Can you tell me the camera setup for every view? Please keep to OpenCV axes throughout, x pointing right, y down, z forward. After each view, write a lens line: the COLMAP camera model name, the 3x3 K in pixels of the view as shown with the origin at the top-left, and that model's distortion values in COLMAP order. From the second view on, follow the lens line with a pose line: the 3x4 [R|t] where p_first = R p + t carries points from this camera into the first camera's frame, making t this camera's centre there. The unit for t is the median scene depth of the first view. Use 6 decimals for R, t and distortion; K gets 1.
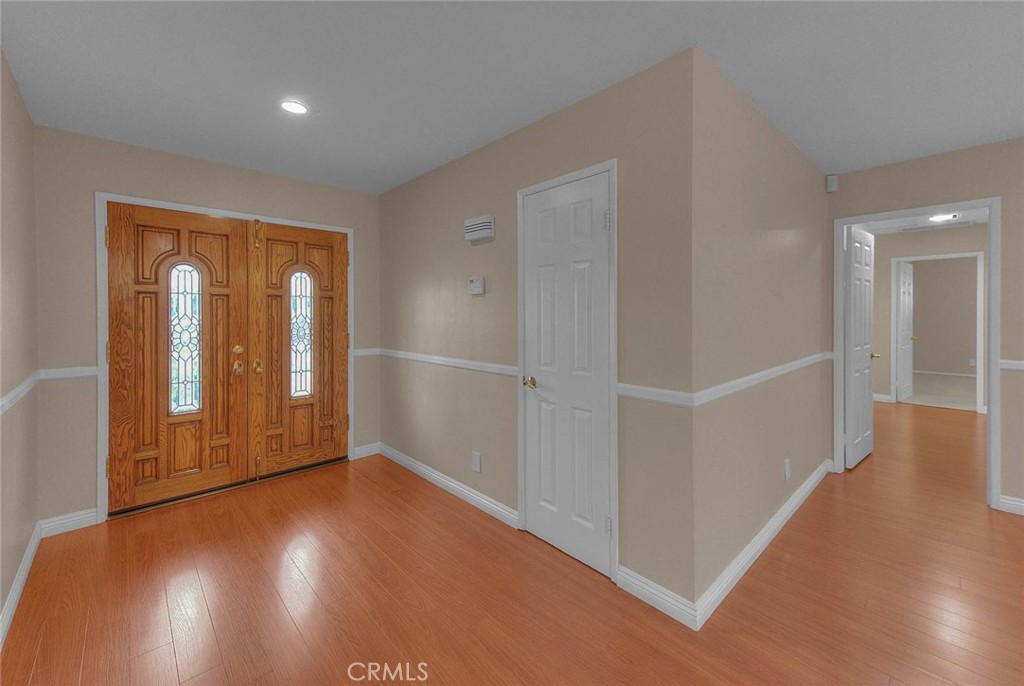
lens RADIAL K [[414.2, 0, 510.1], [0, 414.2, 316.2], [0, 0, 1]] dist [0.000690, 0.000090]
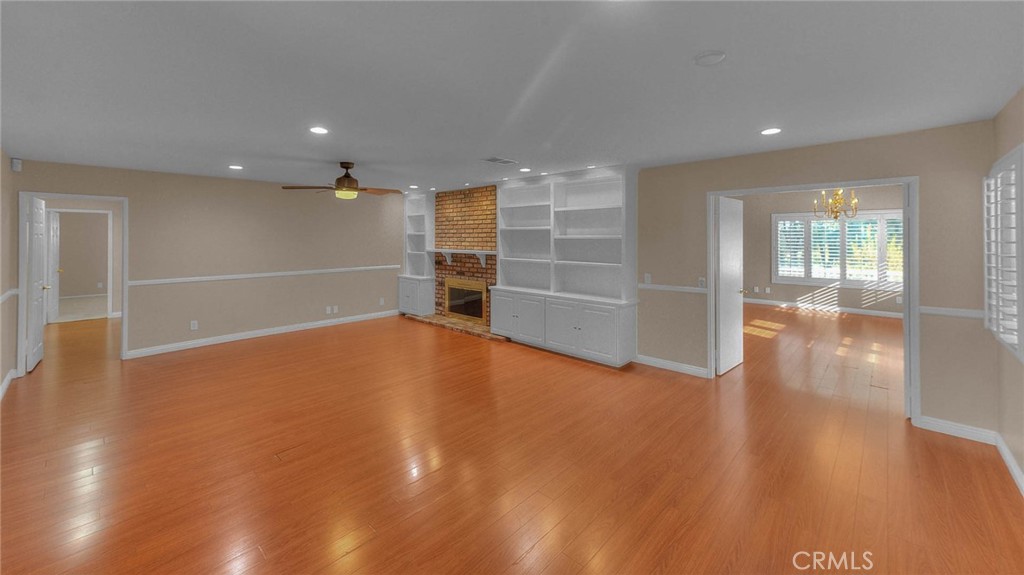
lens RADIAL K [[399.5, 0, 508.0], [0, 399.5, 235.0], [0, 0, 1]] dist [0.000223, 0.000030]
pose [[-0.078065, 0.009356, 0.996904, -0.607836], [0.009388, 0.999919, -0.008649, -0.058679], [-0.996904, 0.008684, -0.078146, -0.468001]]
